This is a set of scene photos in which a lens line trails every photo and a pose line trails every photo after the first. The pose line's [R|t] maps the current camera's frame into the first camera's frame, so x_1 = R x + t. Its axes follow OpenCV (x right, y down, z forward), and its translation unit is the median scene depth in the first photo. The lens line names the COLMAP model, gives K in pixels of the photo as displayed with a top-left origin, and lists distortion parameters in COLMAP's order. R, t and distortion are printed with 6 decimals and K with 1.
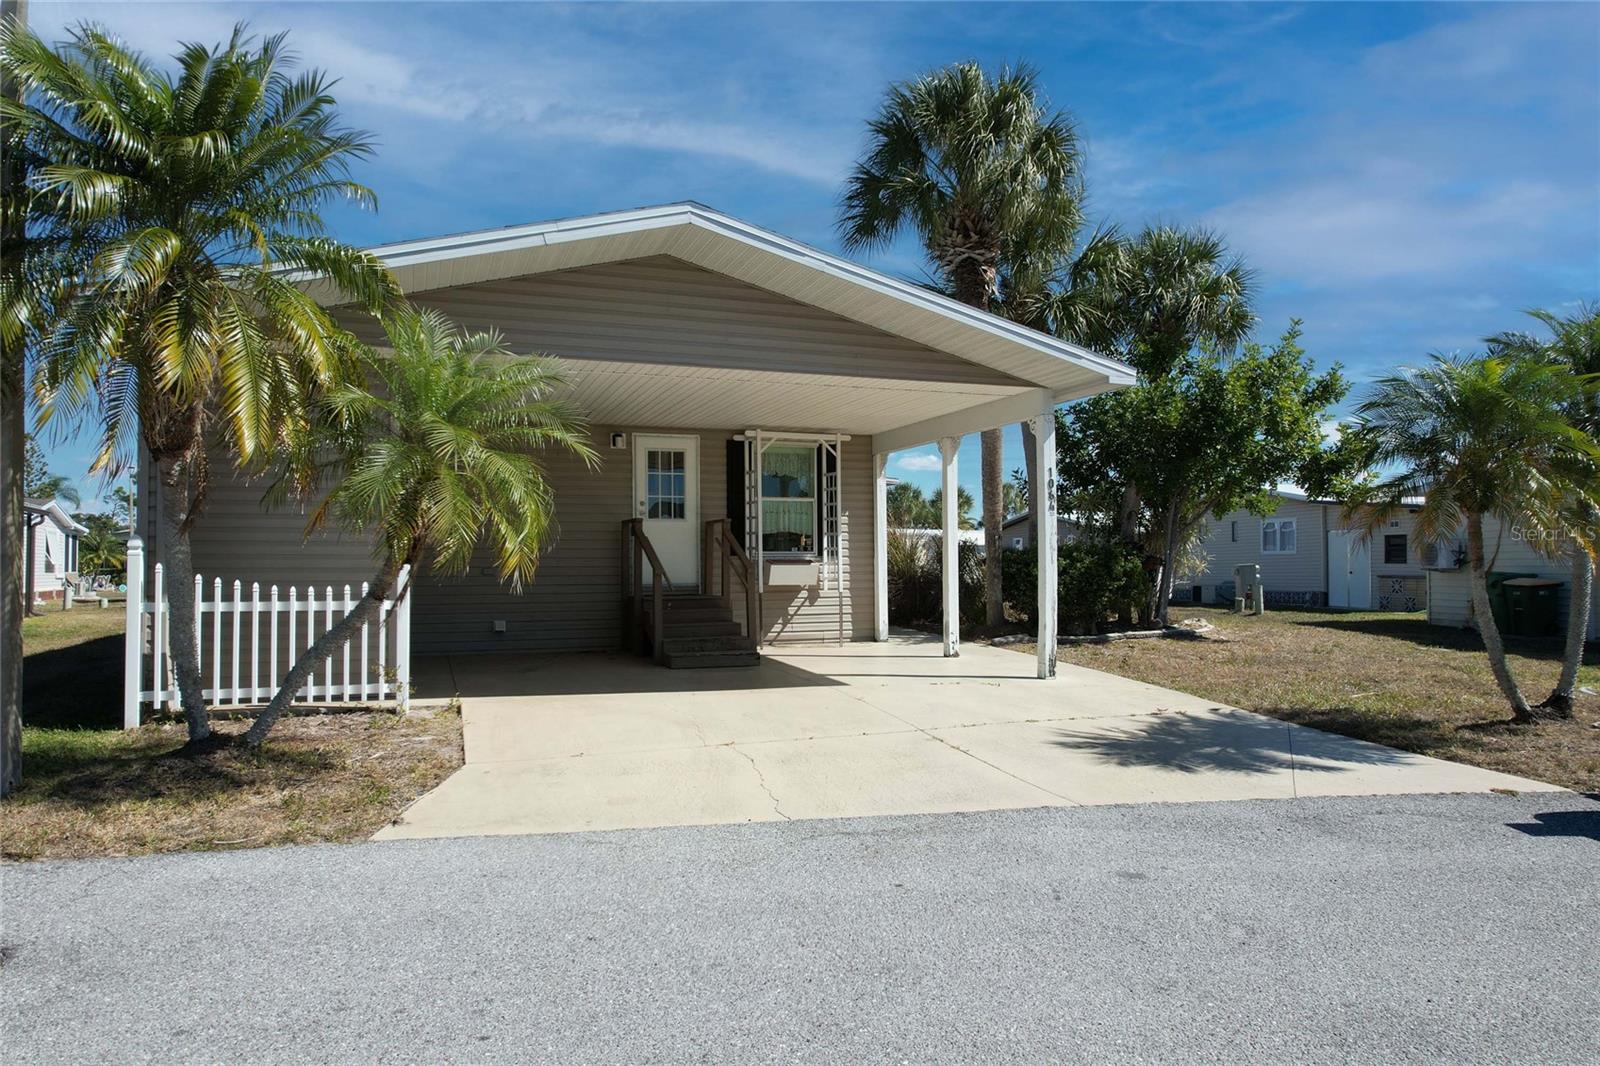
lens RADIAL K [[1023.2, 0, 805.0], [0, 1023.2, 536.7], [0, 0, 1]] dist [-0.078347, 0.068981]
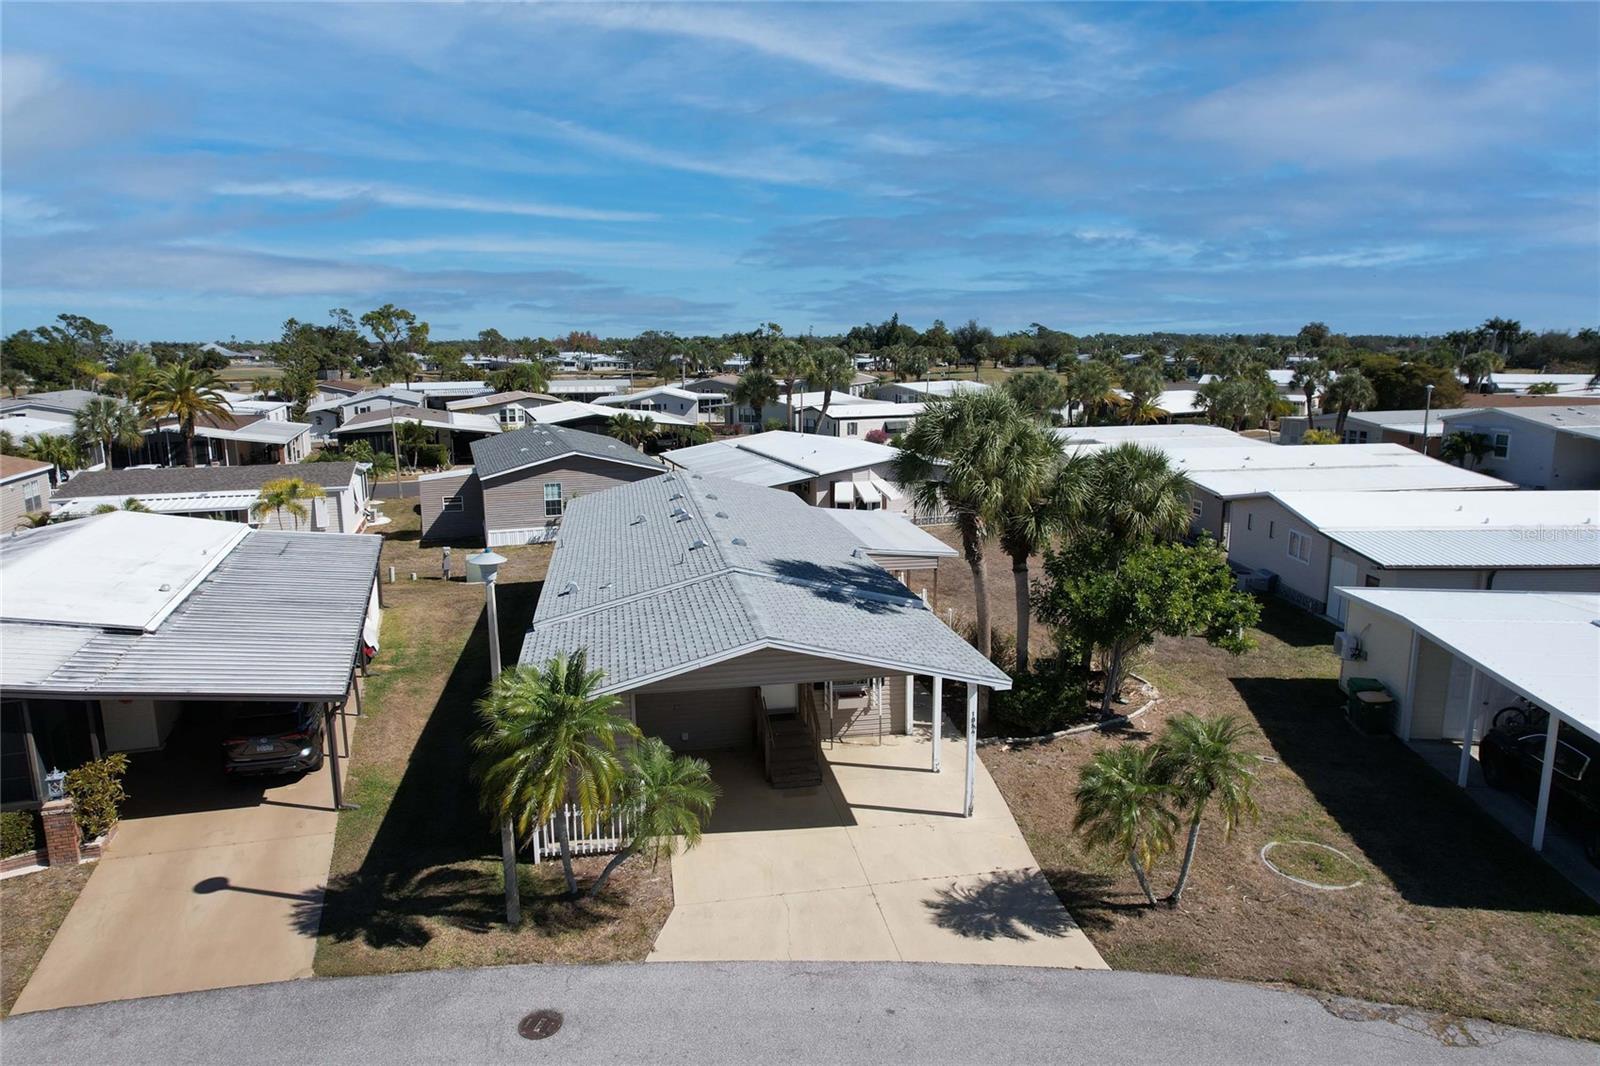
lens RADIAL K [[1023.2, 0, 805.0], [0, 1023.2, 536.7], [0, 0, 1]] dist [-0.078347, 0.068981]
pose [[0.985244, 0.030160, -0.168477, 0.276316], [0.006914, 0.976535, 0.215248, -0.880146], [0.171015, -0.213236, 0.961917, -0.850575]]
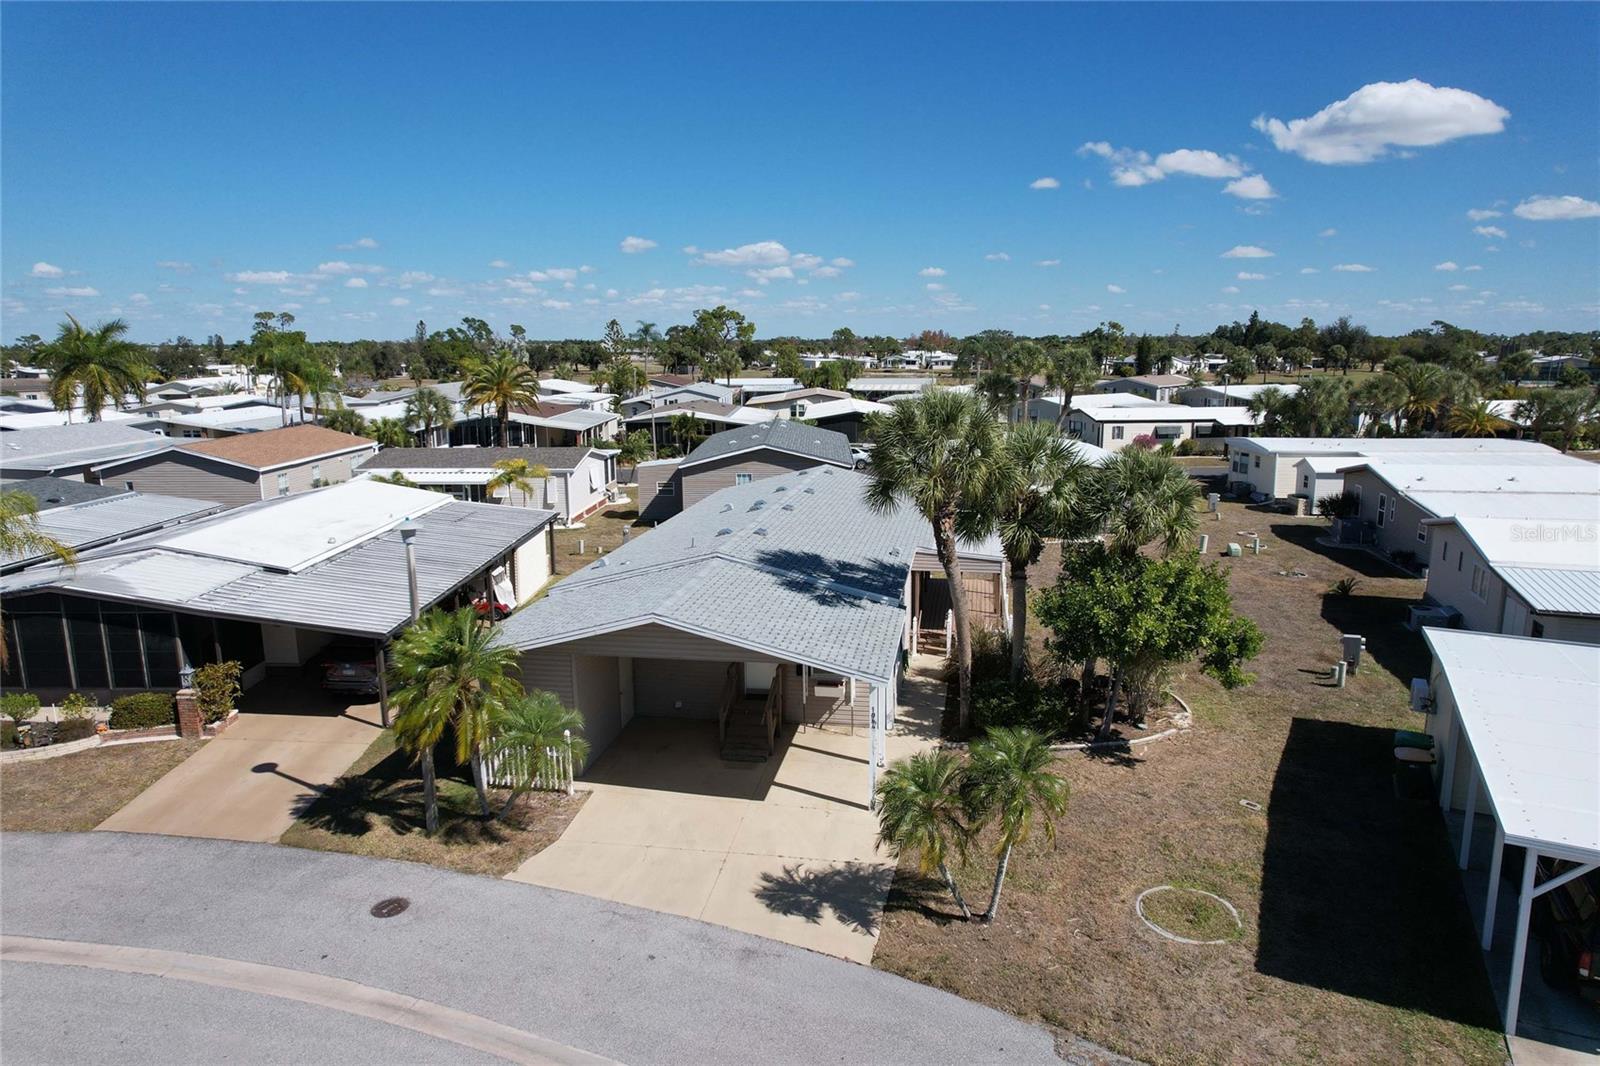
lens RADIAL K [[1023.2, 0, 805.0], [0, 1023.2, 536.7], [0, 0, 1]] dist [-0.078347, 0.068981]
pose [[0.866809, 0.089146, -0.490606, 1.168353], [0.019397, 0.977117, 0.211818, -0.881278], [0.498262, -0.193122, 0.845245, -0.665869]]
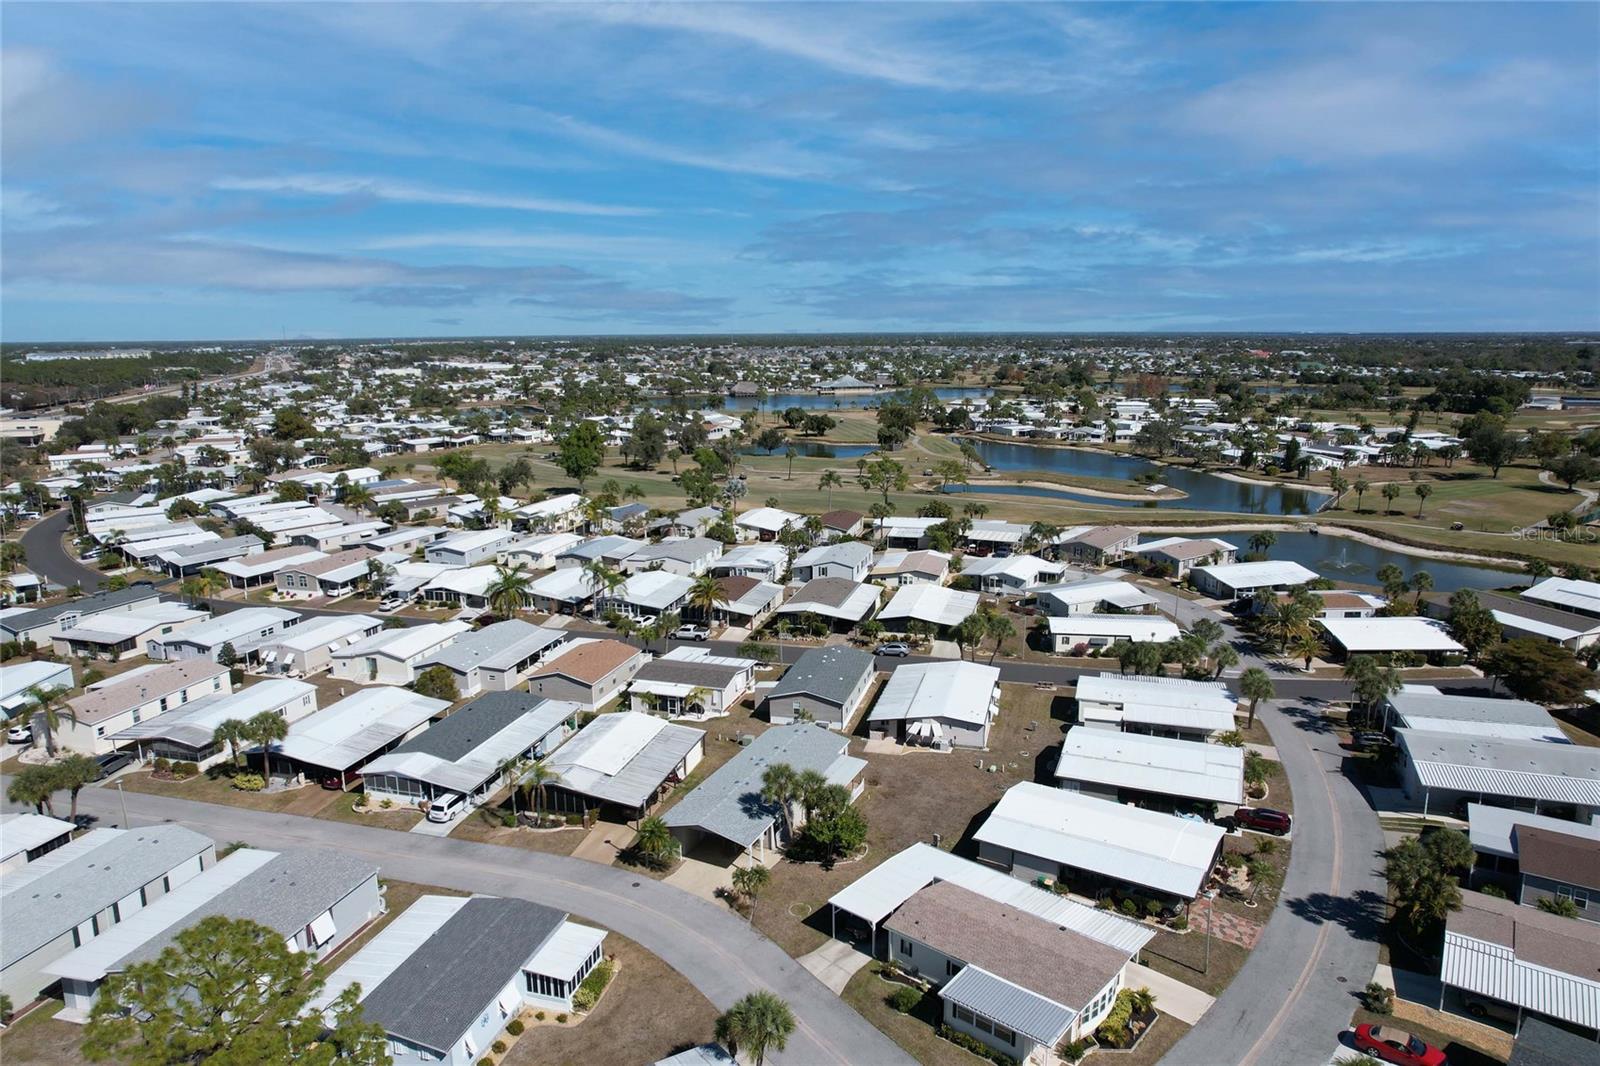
lens RADIAL K [[1023.2, 0, 805.0], [0, 1023.2, 536.7], [0, 0, 1]] dist [-0.078347, 0.068981]
pose [[0.717389, 0.135681, -0.683333, 6.167181], [0.024994, 0.975208, 0.219874, -4.575809], [0.696225, -0.174815, 0.696212, -4.087880]]
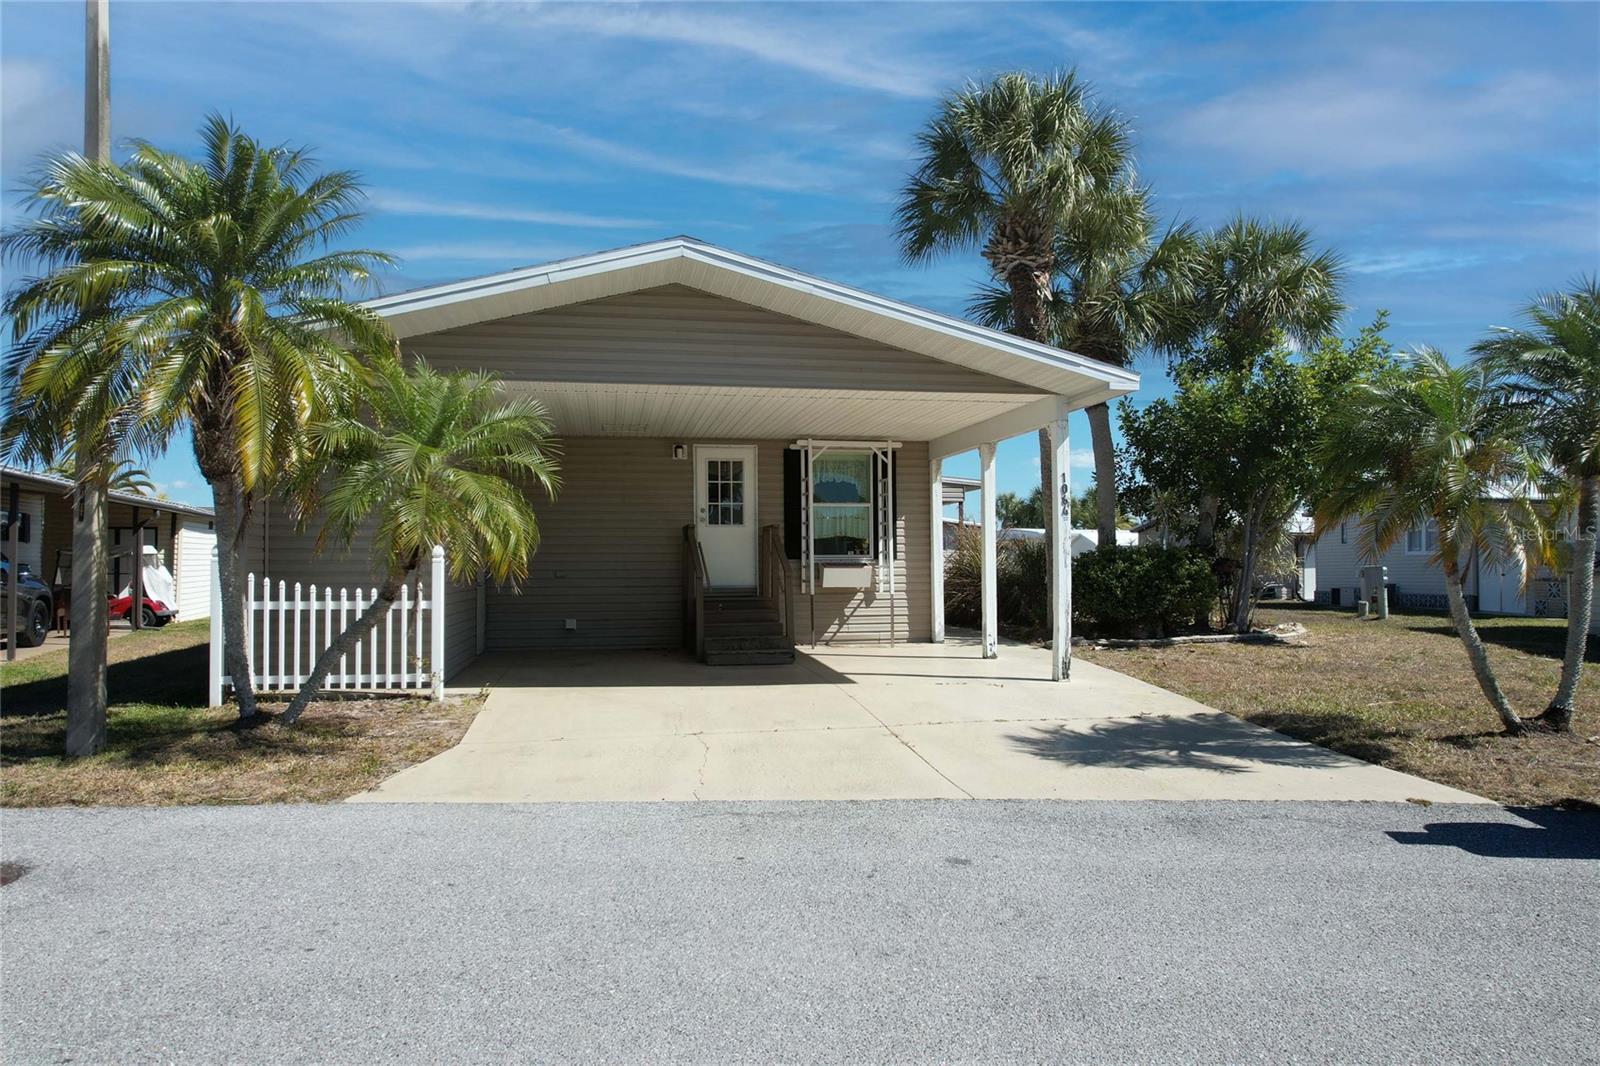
lens RADIAL K [[1023.2, 0, 805.0], [0, 1023.2, 536.7], [0, 0, 1]] dist [-0.078347, 0.068981]
pose [[0.986142, -0.004864, -0.165831, 0.176721], [0.004843, 0.999988, -0.000531, -0.005800], [0.165831, -0.000279, 0.986154, -0.049009]]
